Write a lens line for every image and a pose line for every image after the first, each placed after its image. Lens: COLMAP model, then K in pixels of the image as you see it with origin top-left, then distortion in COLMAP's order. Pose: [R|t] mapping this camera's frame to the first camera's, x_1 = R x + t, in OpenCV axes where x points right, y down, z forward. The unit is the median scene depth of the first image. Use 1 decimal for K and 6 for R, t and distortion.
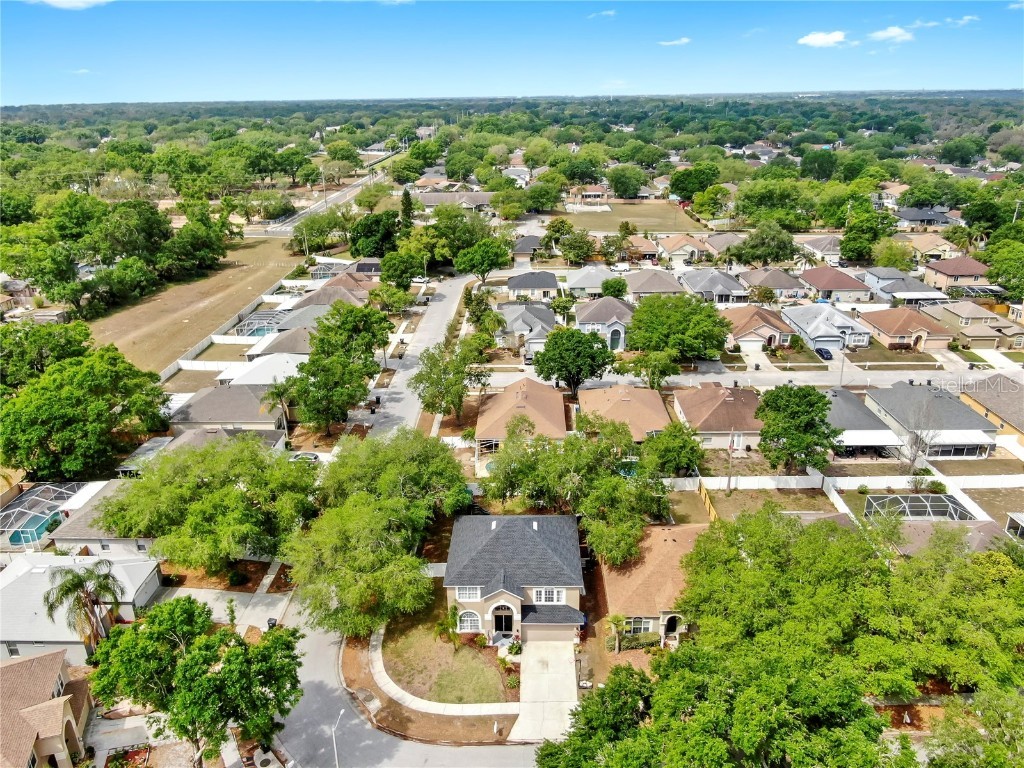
lens RADIAL K [[737.3, 0, 516.9], [0, 737.3, 379.4], [0, 0, 1]] dist [-0.014569, 0.001132]
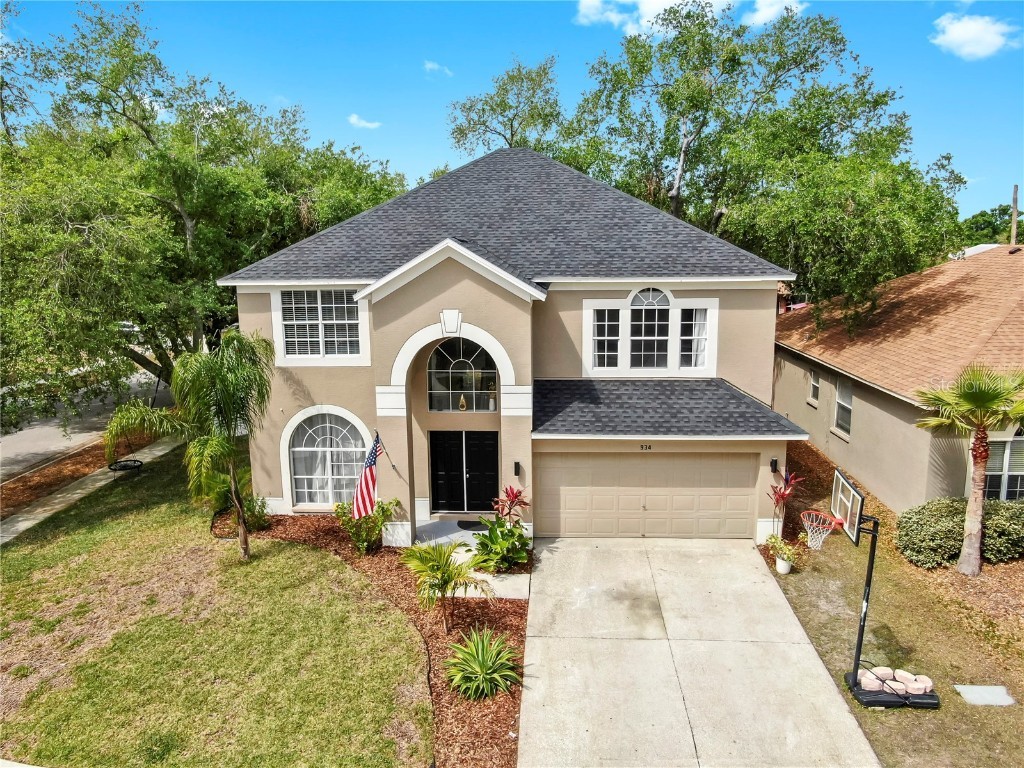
lens RADIAL K [[739.6, 0, 515.1], [0, 739.6, 379.4], [0, 0, 1]] dist [-0.010153, -0.001395]
pose [[0.999477, 0.009486, -0.030925, 0.003449], [-0.015186, 0.981729, -0.189679, 0.173647], [0.028560, 0.190049, 0.981359, 0.372505]]
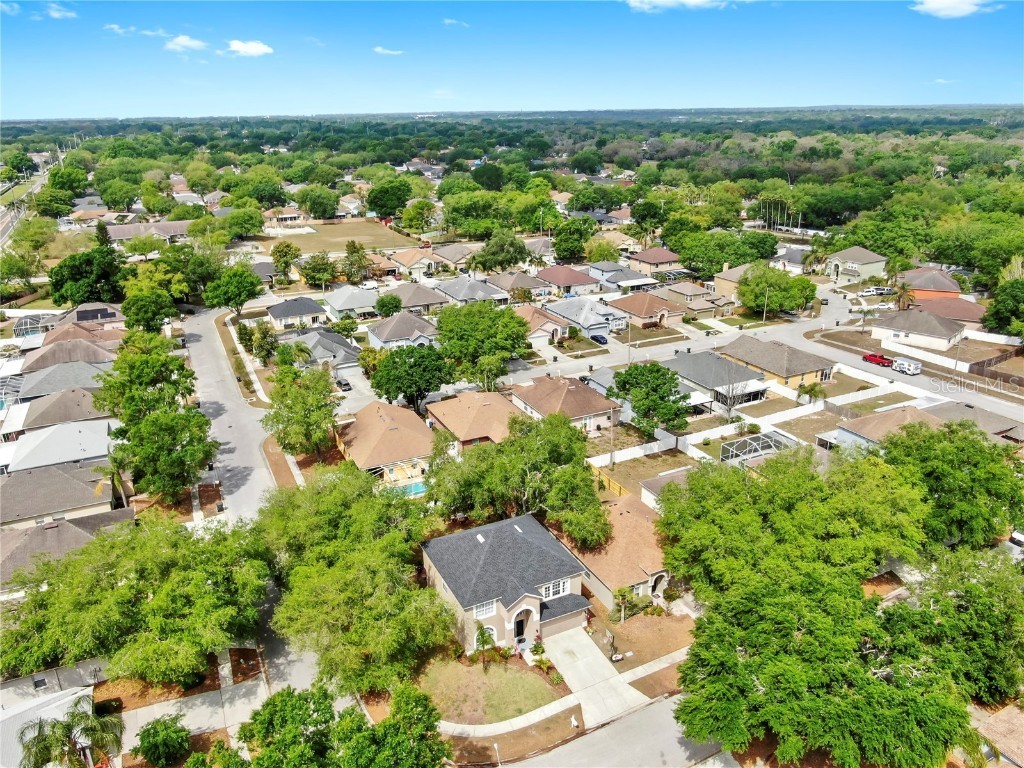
lens RADIAL K [[737.3, 0, 516.9], [0, 737.3, 379.4], [0, 0, 1]] dist [-0.014569, 0.001132]
pose [[0.887854, -0.153960, 0.433603, -0.201003], [0.164610, 0.986271, 0.013138, -0.010284], [-0.429672, 0.059711, 0.901008, 0.034013]]
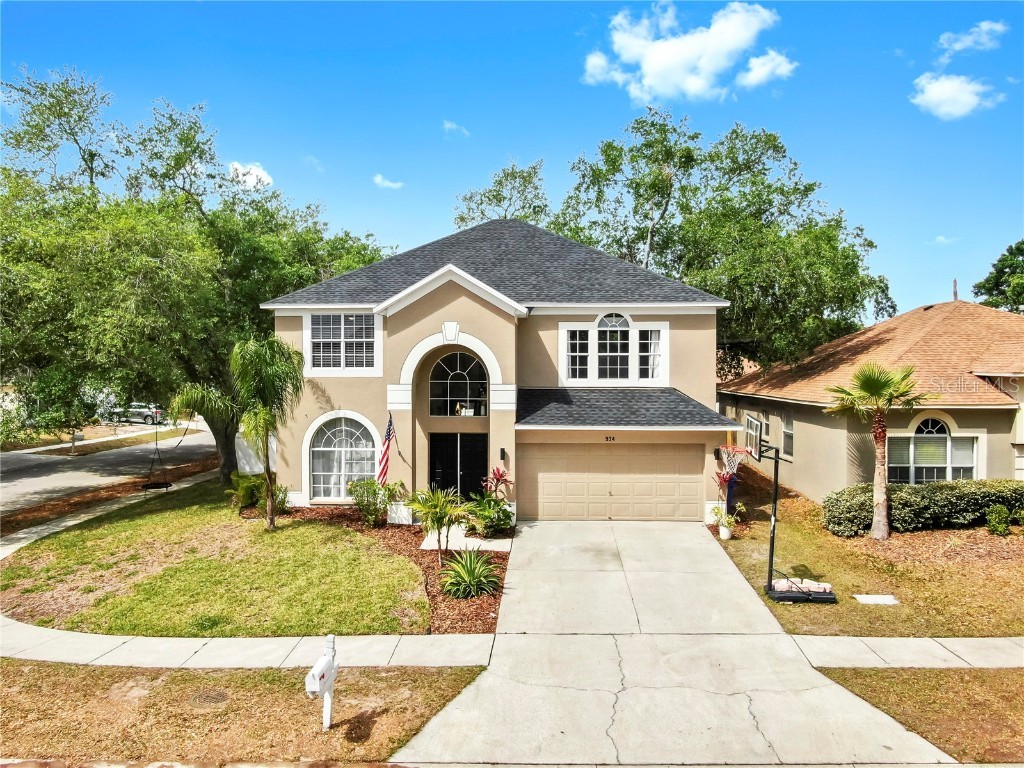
lens RADIAL K [[737.3, 0, 516.9], [0, 737.3, 379.4], [0, 0, 1]] dist [-0.014569, 0.001132]
pose [[0.999551, 0.015055, -0.025899, 0.006265], [-0.023156, 0.936786, -0.349135, 0.199776], [0.019005, 0.349578, 0.936715, 0.354829]]
